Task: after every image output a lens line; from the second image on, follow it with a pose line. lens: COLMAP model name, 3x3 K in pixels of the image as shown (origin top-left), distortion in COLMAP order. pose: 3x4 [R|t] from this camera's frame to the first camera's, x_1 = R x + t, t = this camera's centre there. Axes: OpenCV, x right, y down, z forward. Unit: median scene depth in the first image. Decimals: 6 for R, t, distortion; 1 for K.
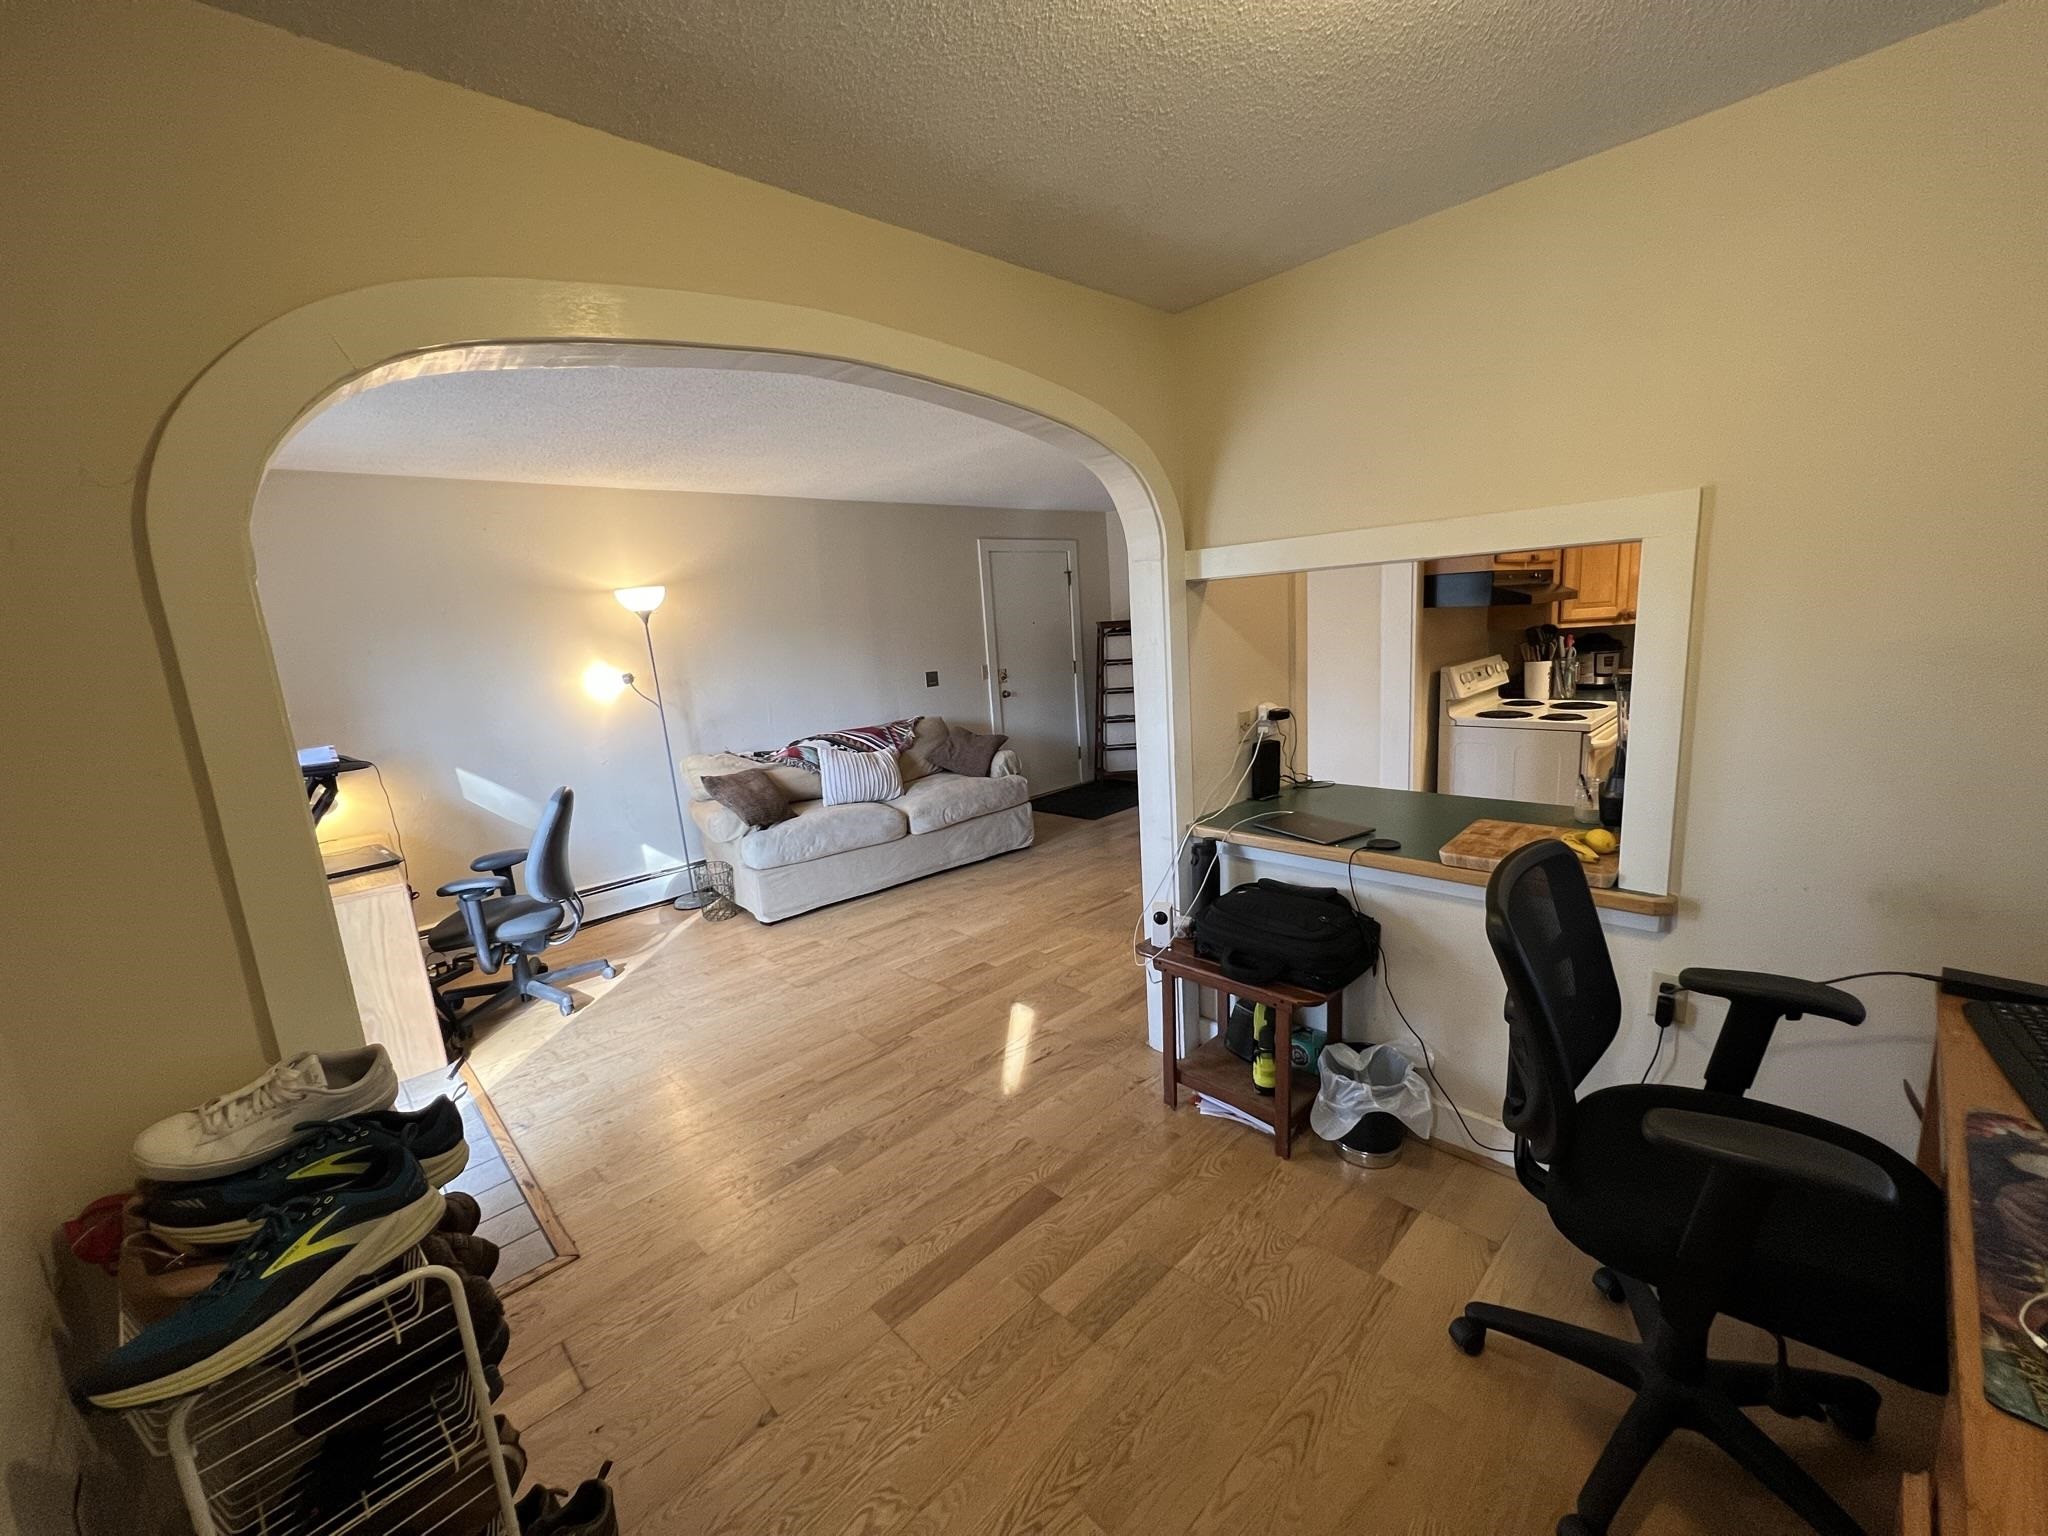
lens RADIAL K [[821.9, 0, 1029.3], [0, 821.9, 766.2], [0, 0, 1]] dist [0.001486, 0.000221]
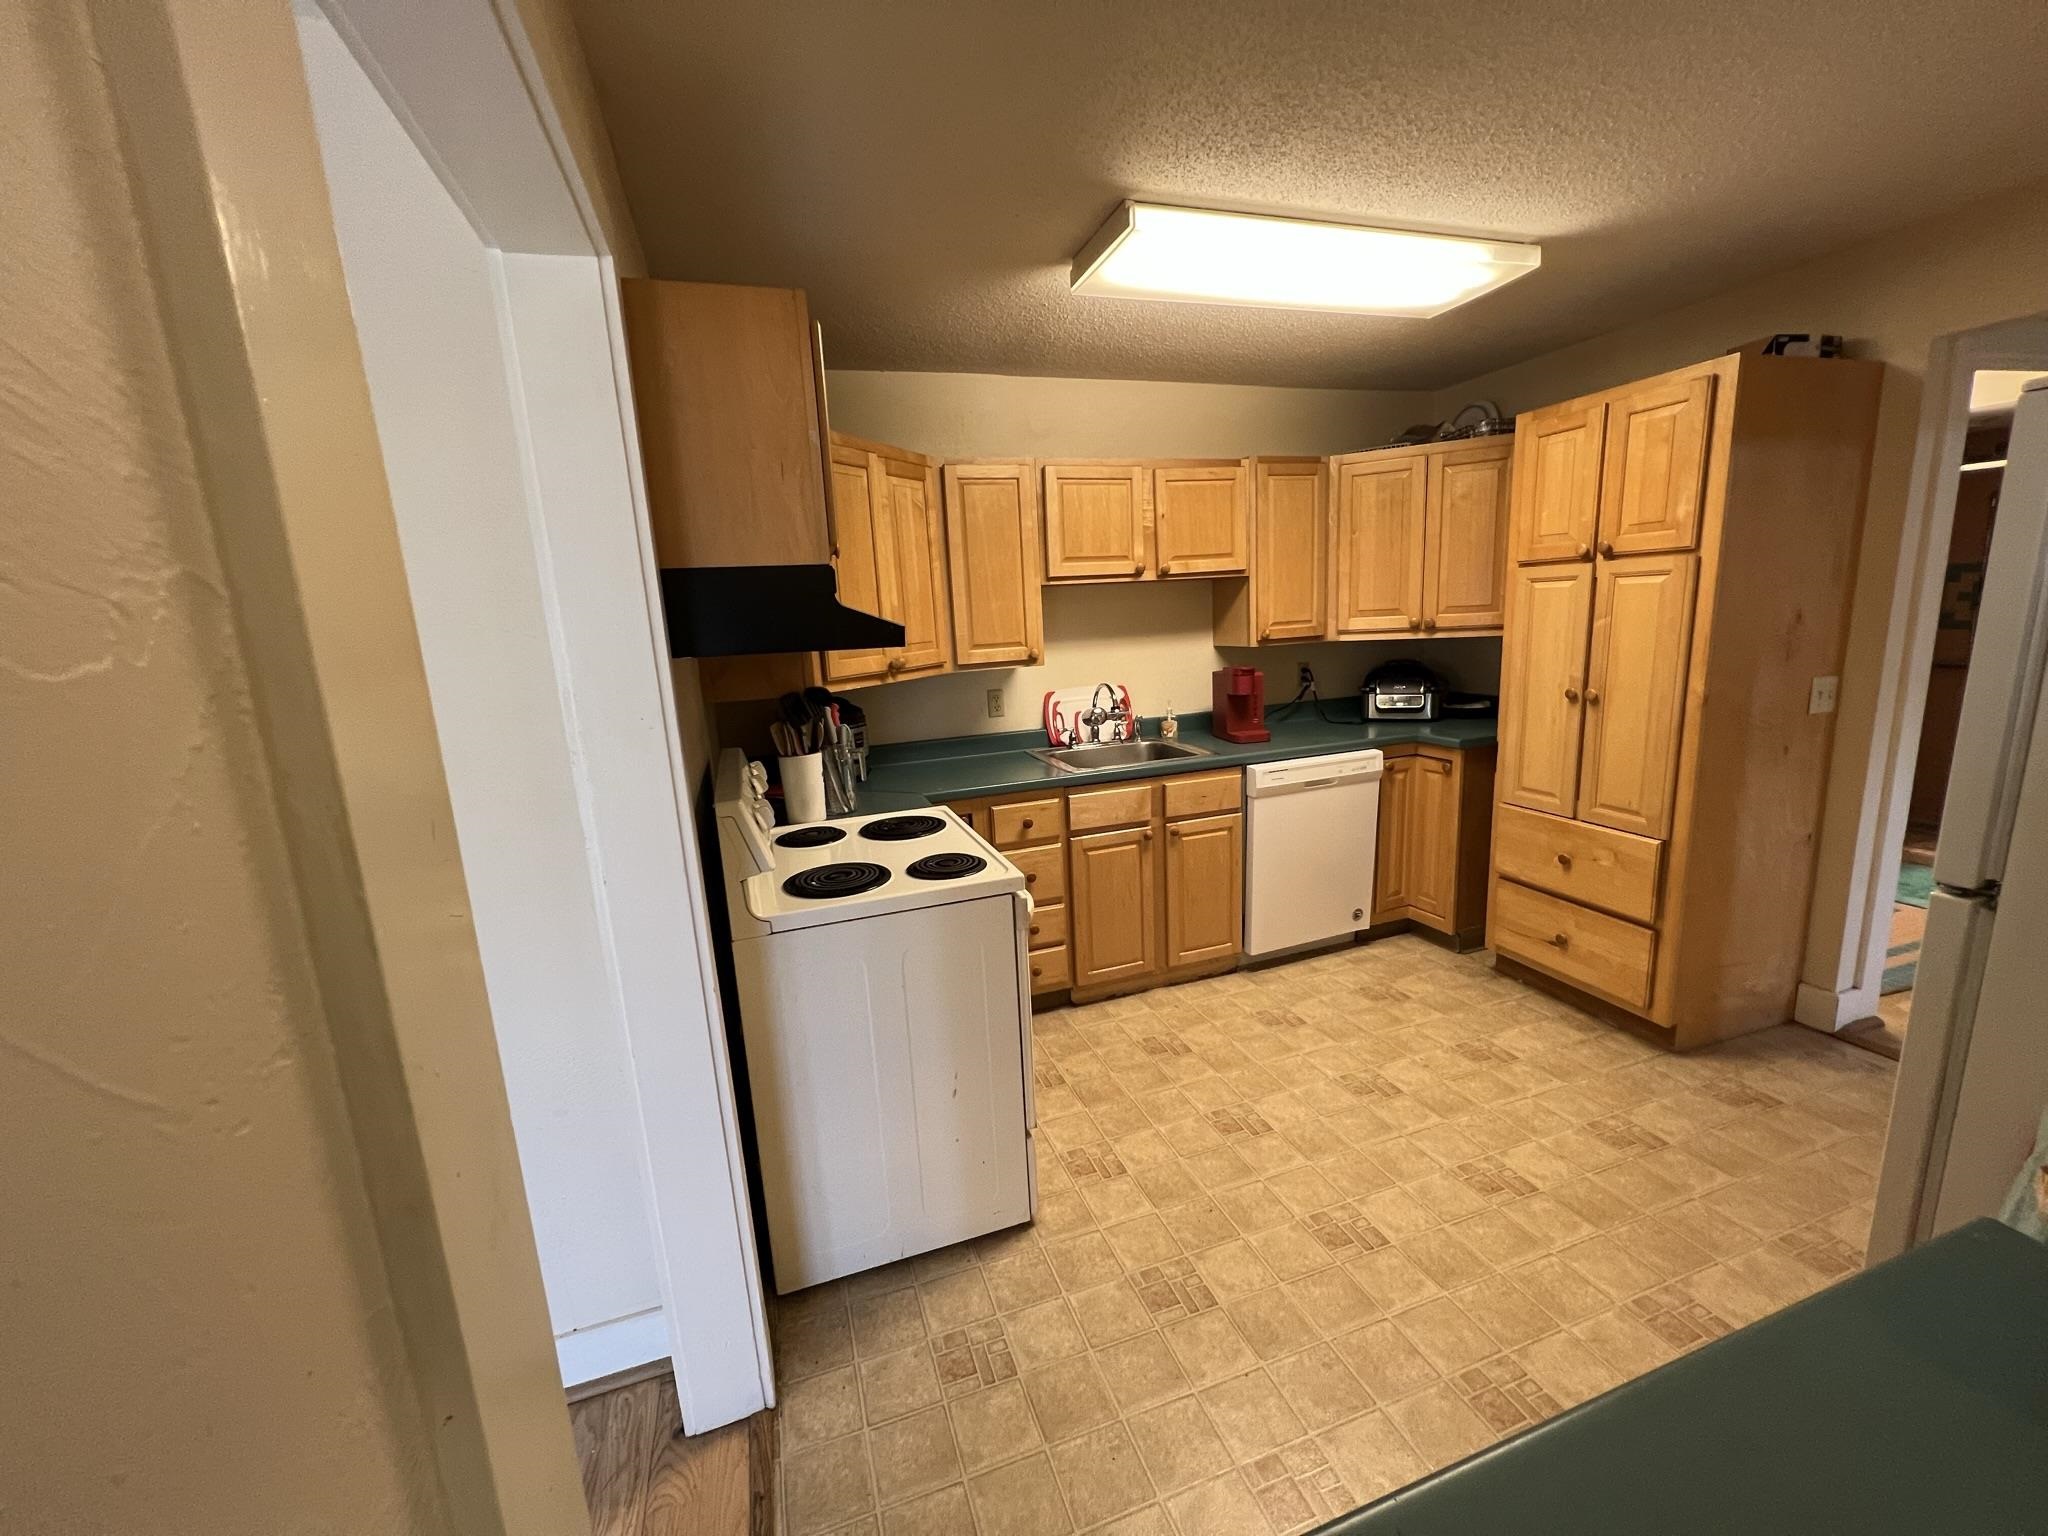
lens RADIAL K [[821.9, 0, 1026.1], [0, 821.9, 773.9], [0, 0, 1]] dist [0.001486, 0.000221]
pose [[0.434854, -0.133133, 0.890605, 0.164744], [0.195534, 0.979374, 0.050929, -0.095946], [-0.879016, 0.151997, 0.451916, 0.526919]]
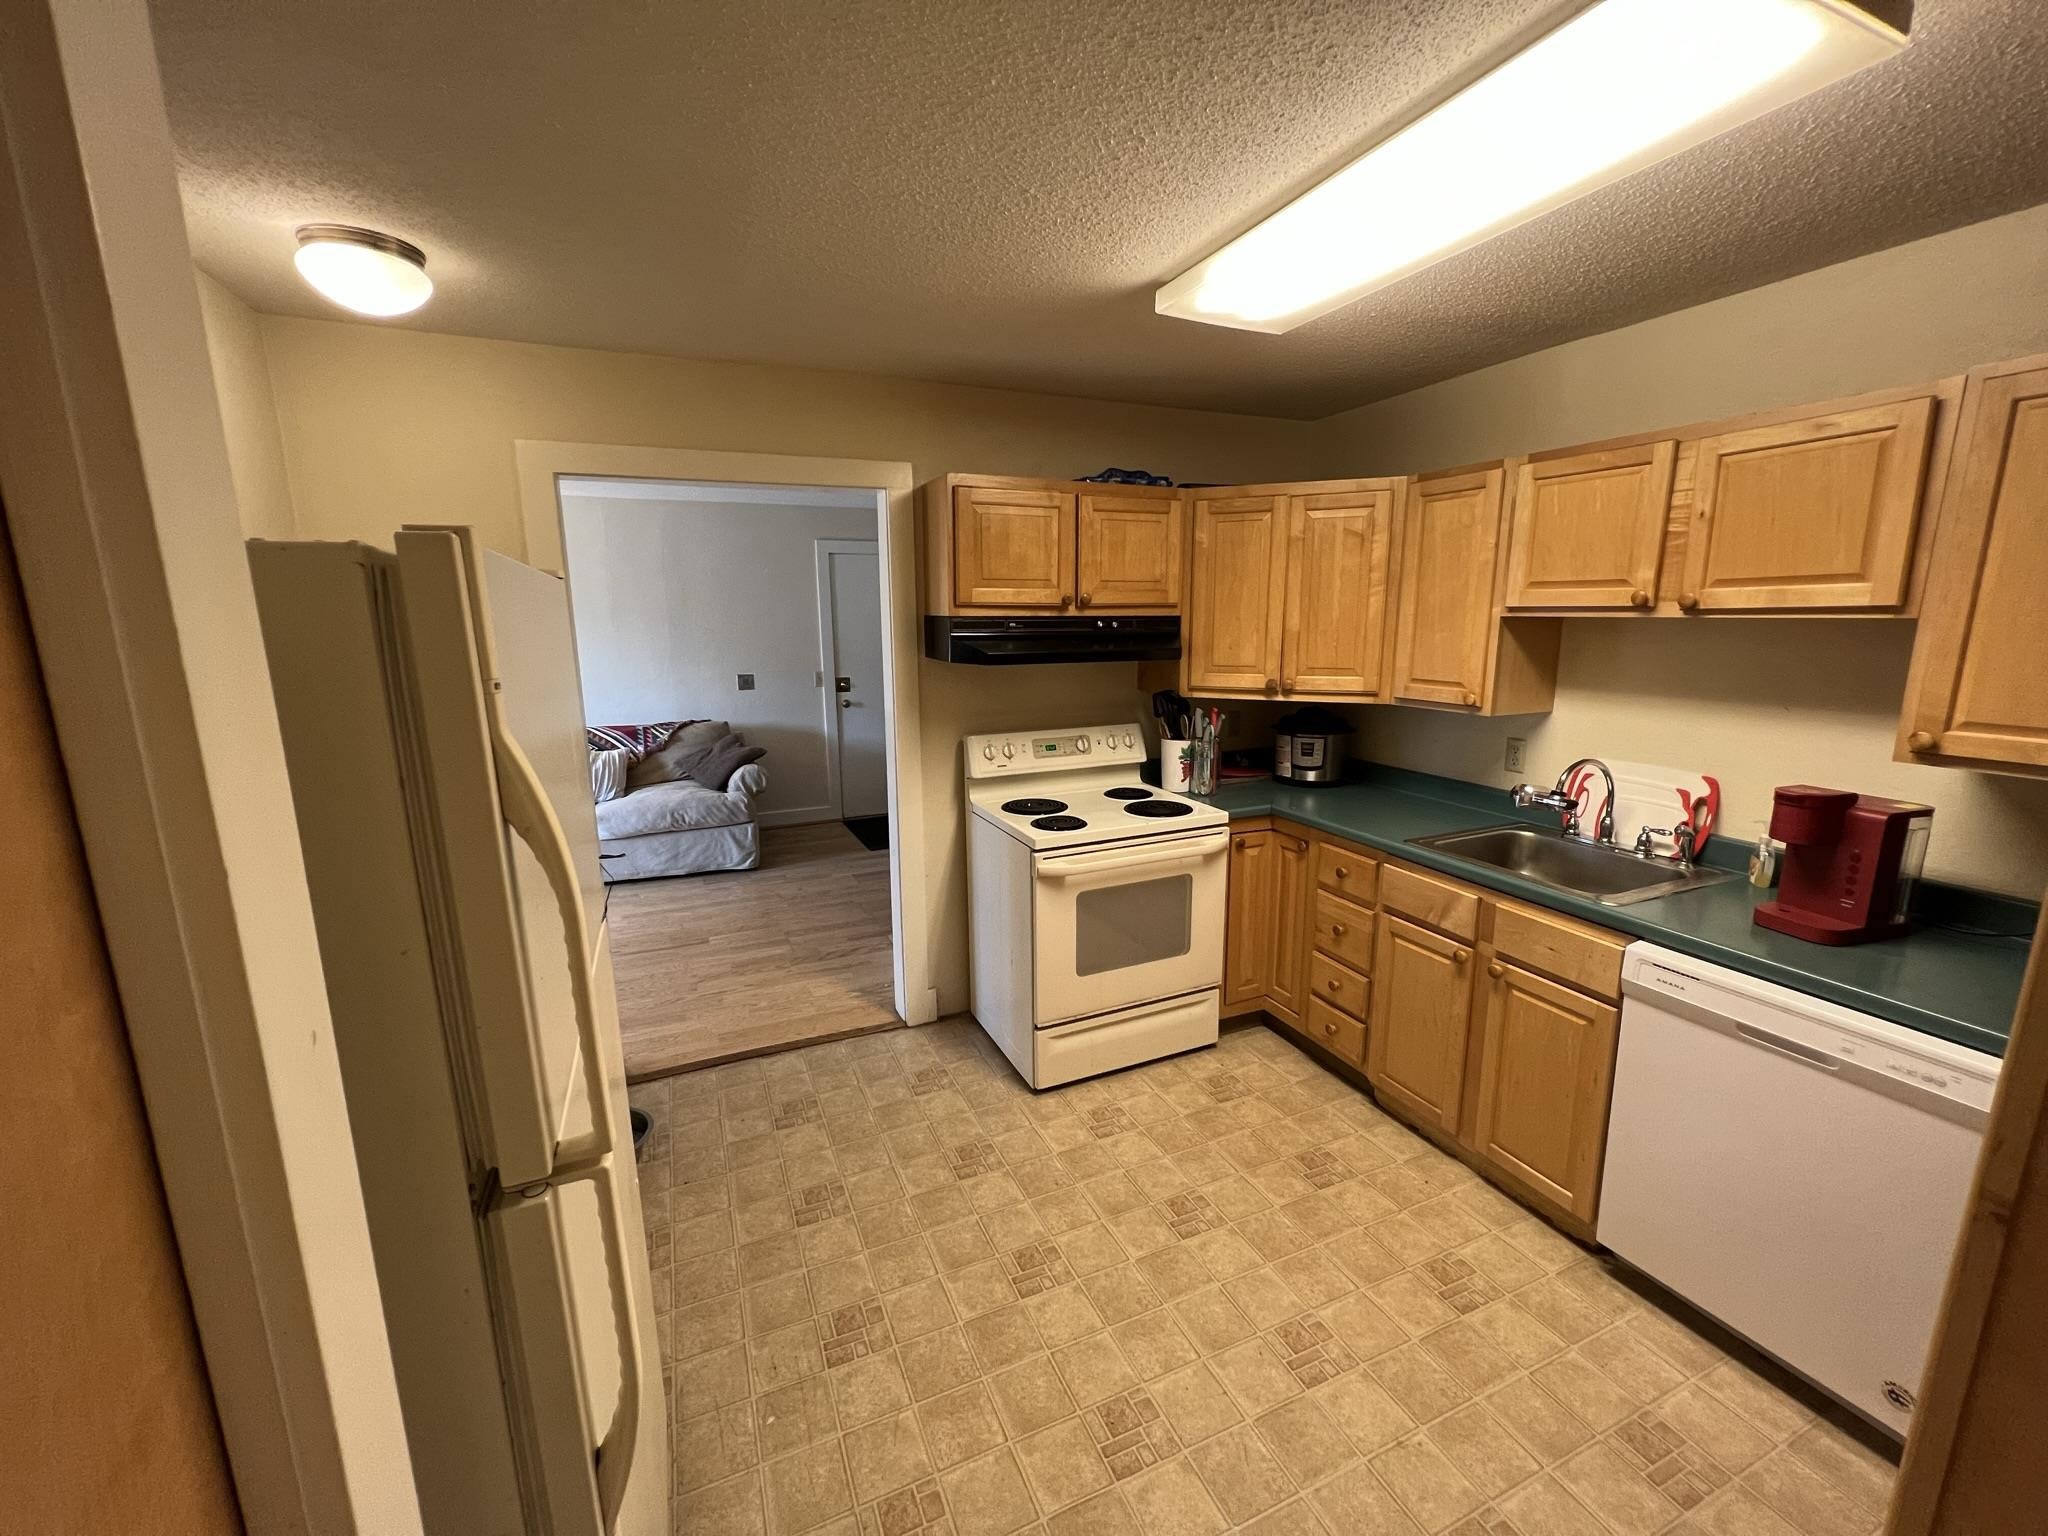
lens RADIAL K [[821.9, 0, 1024.8], [0, 821.9, 772.5], [0, 0, 1]] dist [0.001486, 0.000221]
pose [[0.932973, 0.128345, -0.336287, 0.628504], [-0.122148, 0.991721, 0.039614, -0.093350], [0.338588, 0.004118, 0.940926, 0.229910]]
